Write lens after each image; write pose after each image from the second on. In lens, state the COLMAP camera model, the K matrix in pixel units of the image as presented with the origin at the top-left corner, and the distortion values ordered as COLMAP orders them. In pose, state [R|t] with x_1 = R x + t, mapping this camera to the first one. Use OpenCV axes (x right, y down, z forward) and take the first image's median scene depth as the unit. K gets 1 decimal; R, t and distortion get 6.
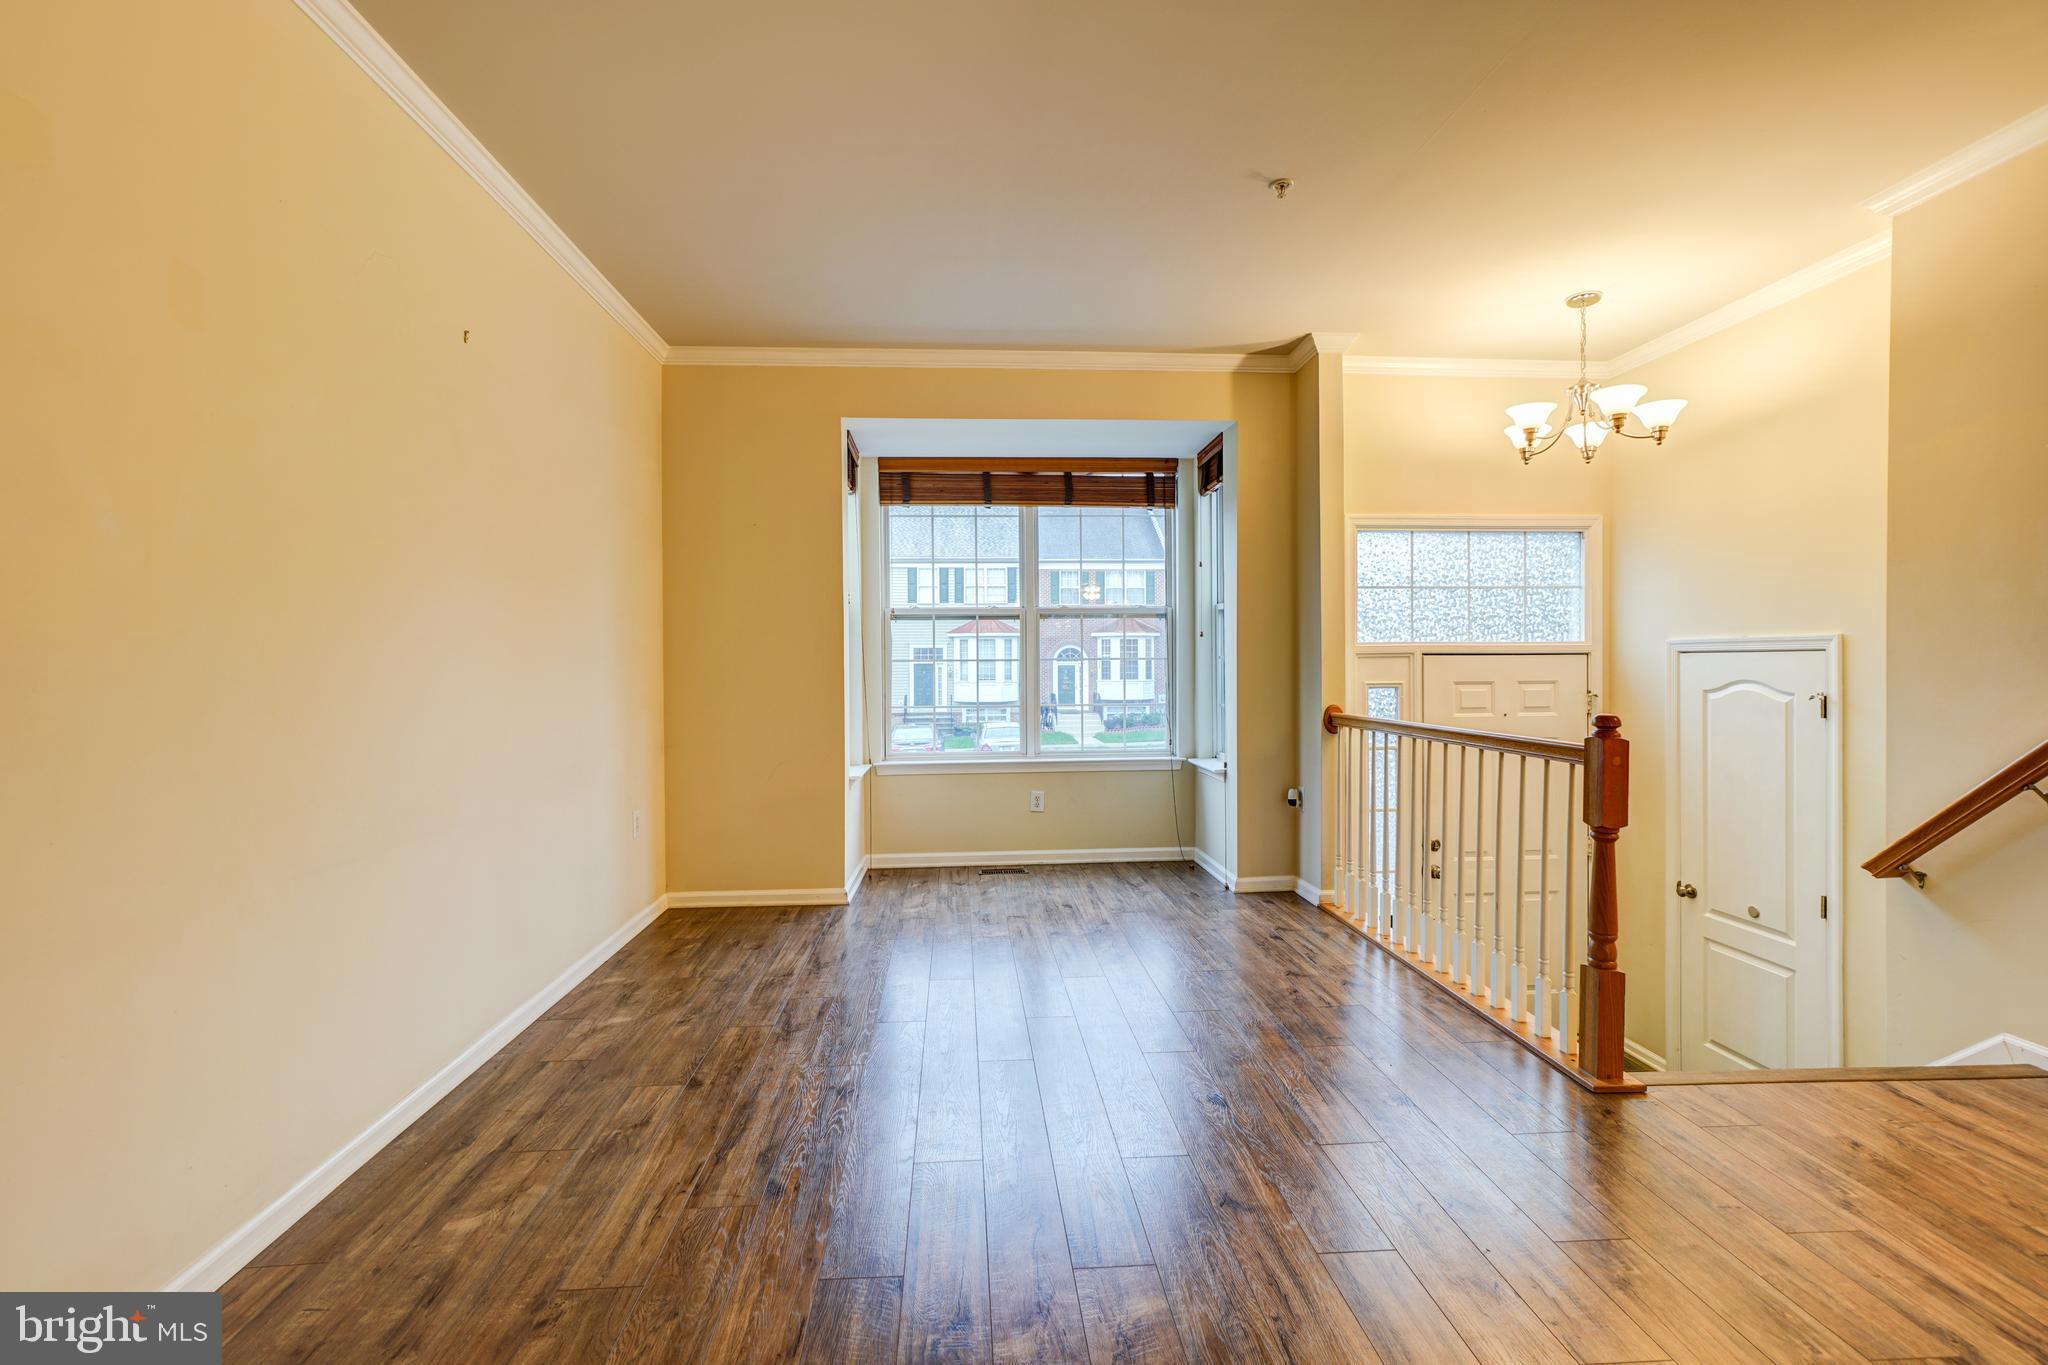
lens RADIAL K [[897.0, 0, 1016.1], [0, 897.0, 671.7], [0, 0, 1]] dist [-0.015164, 0.013851]
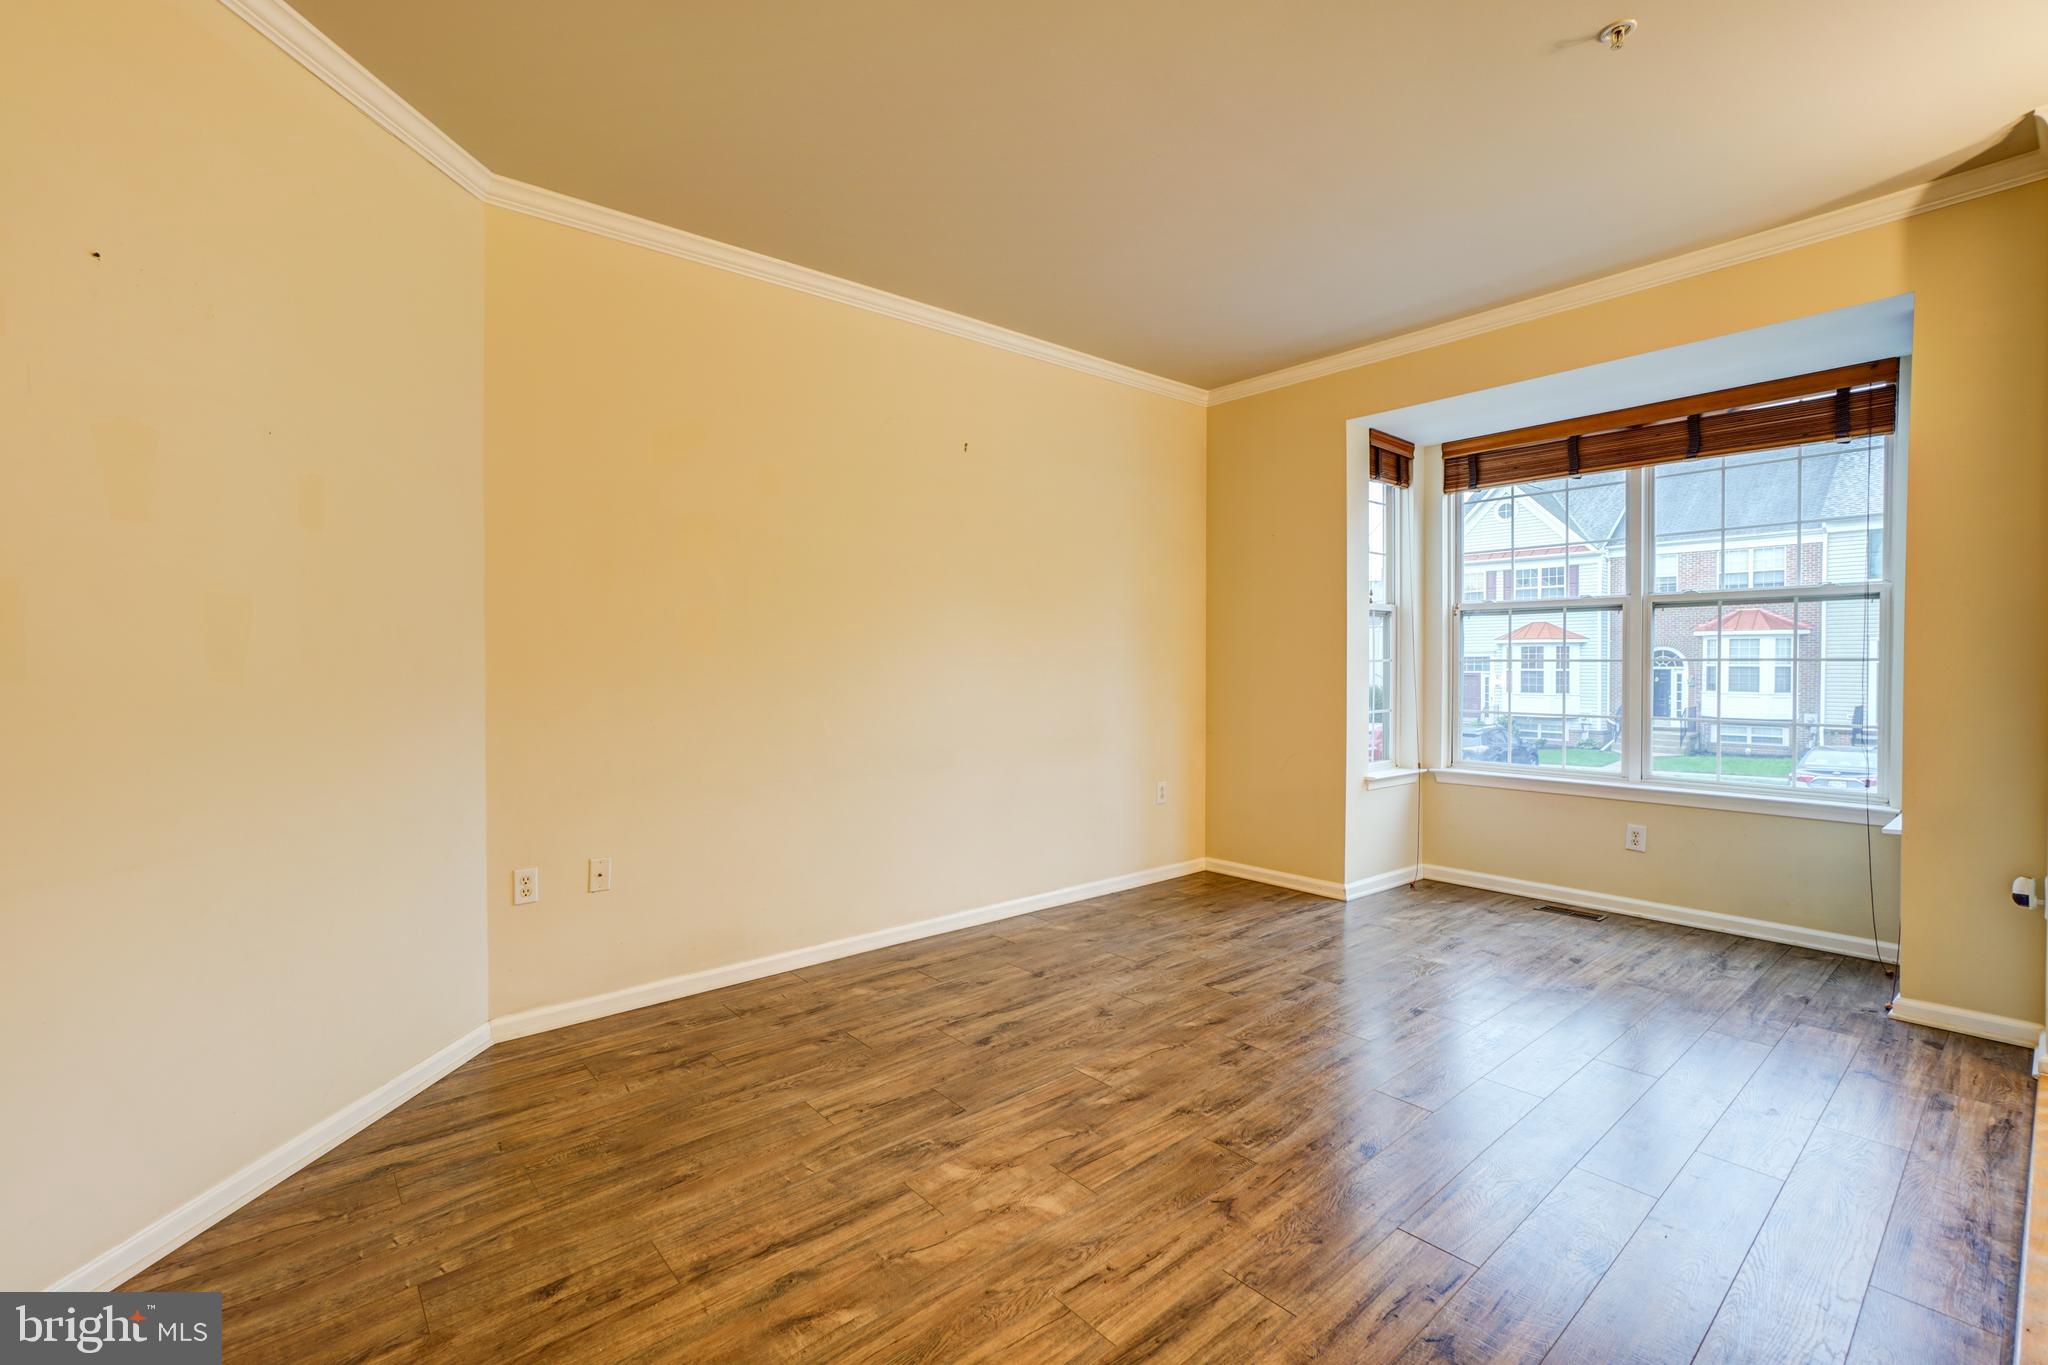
lens RADIAL K [[894.0, 0, 1007.7], [0, 894.0, 681.2], [0, 0, 1]] dist [-0.000856, 0.006461]
pose [[0.595262, 0.024429, -0.803160, 0.408767], [-0.011289, 0.999693, 0.022040, -0.007608], [0.803453, -0.004053, 0.595355, 0.093730]]
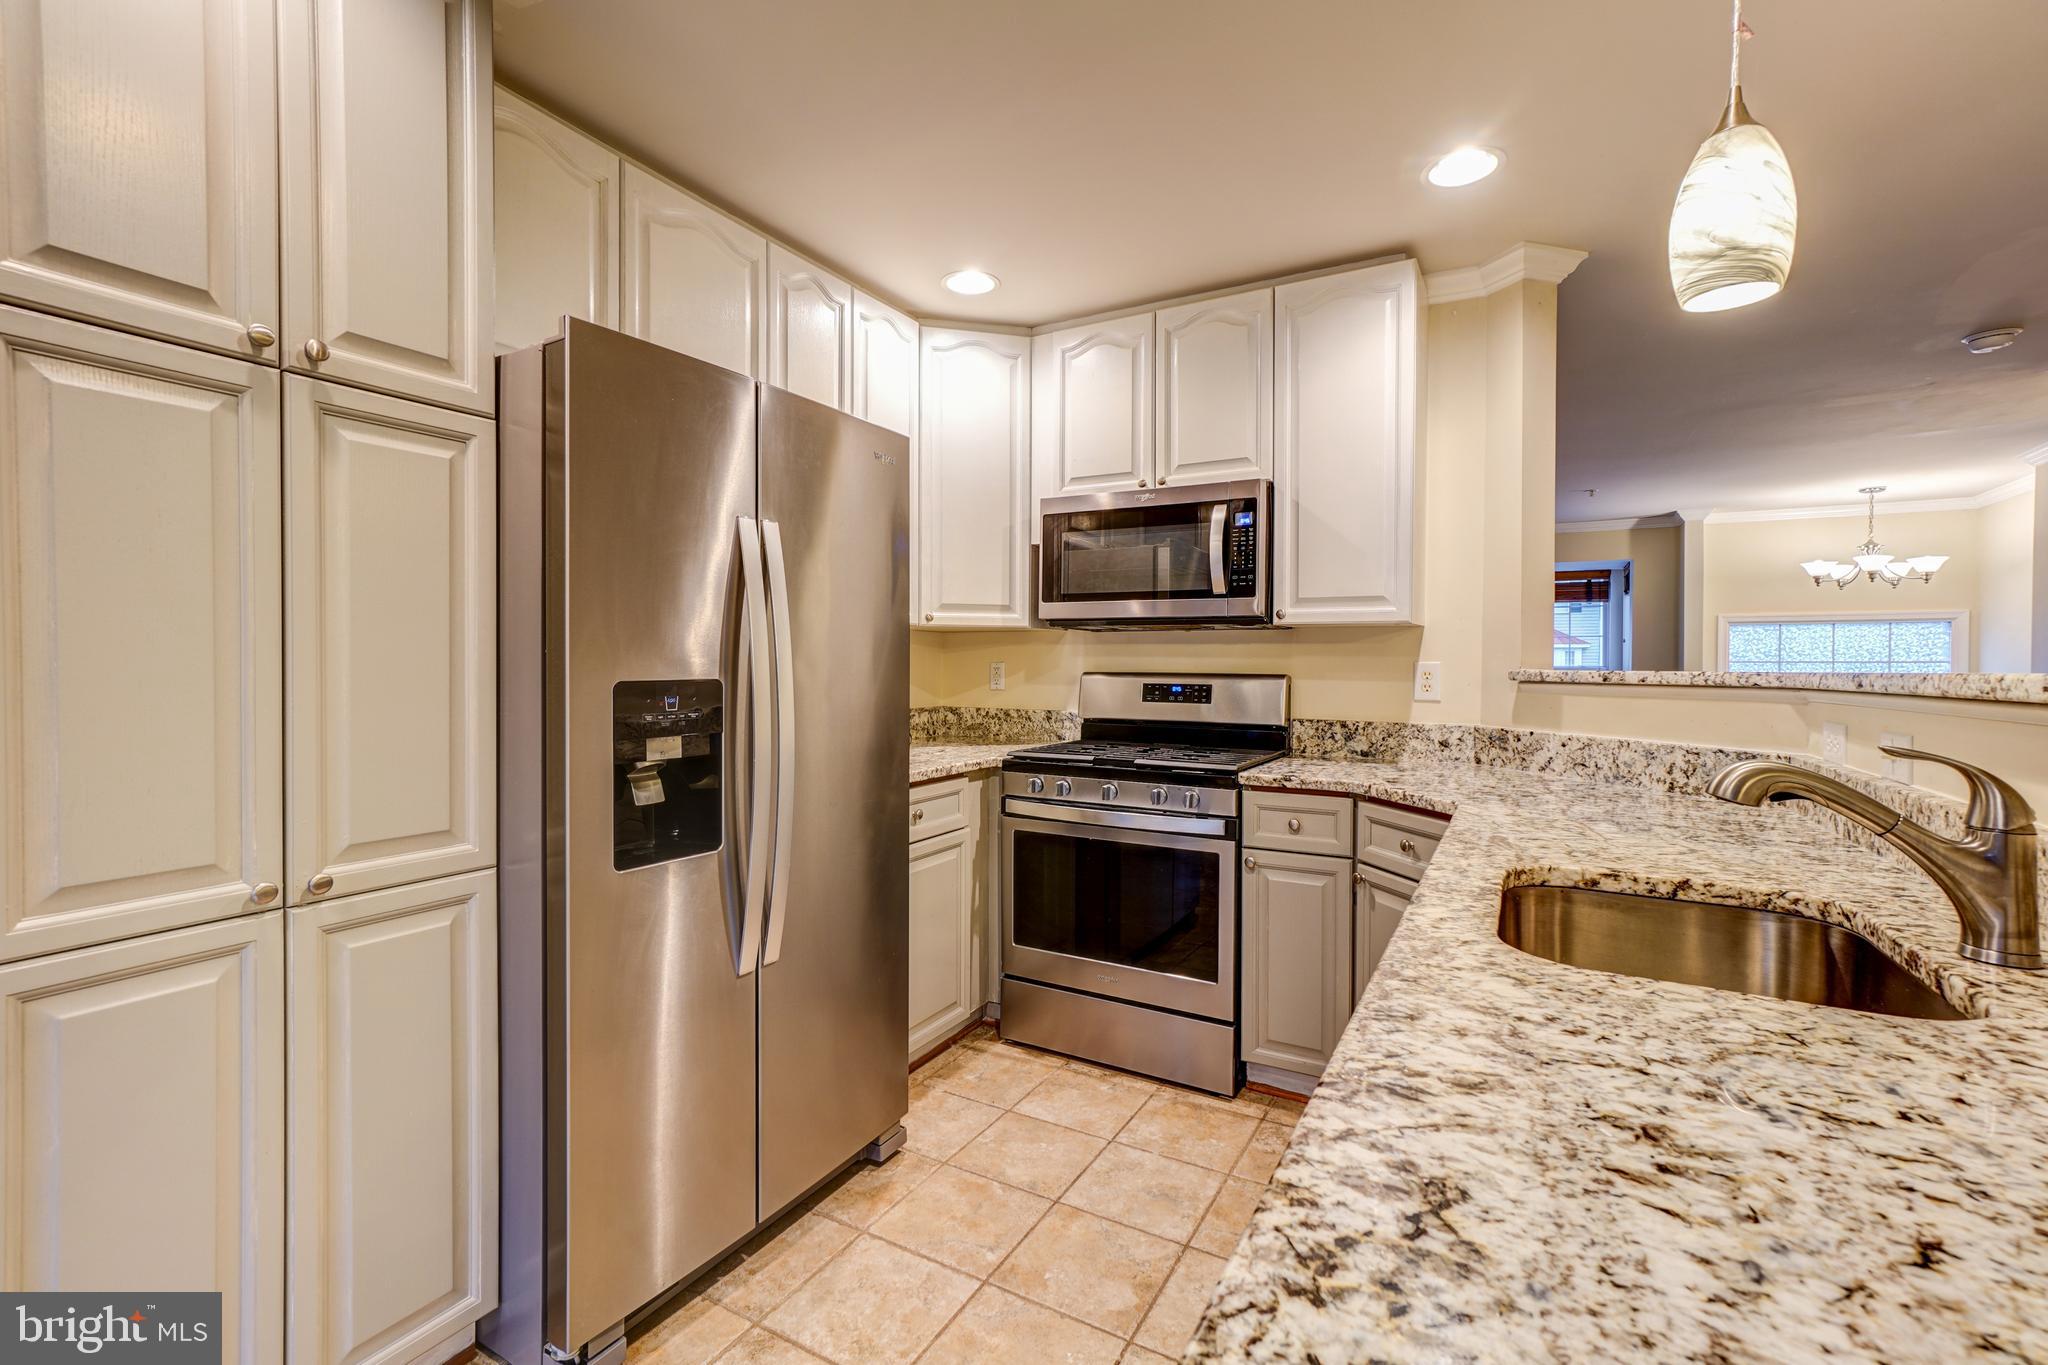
lens RADIAL K [[897.0, 0, 1016.1], [0, 897.0, 671.7], [0, 0, 1]] dist [-0.015164, 0.013851]
pose [[0.833612, 0.015269, -0.552140, 0.223628], [-0.015264, 0.999873, 0.004607, -0.070851], [0.552140, 0.004588, 0.833739, -1.013539]]
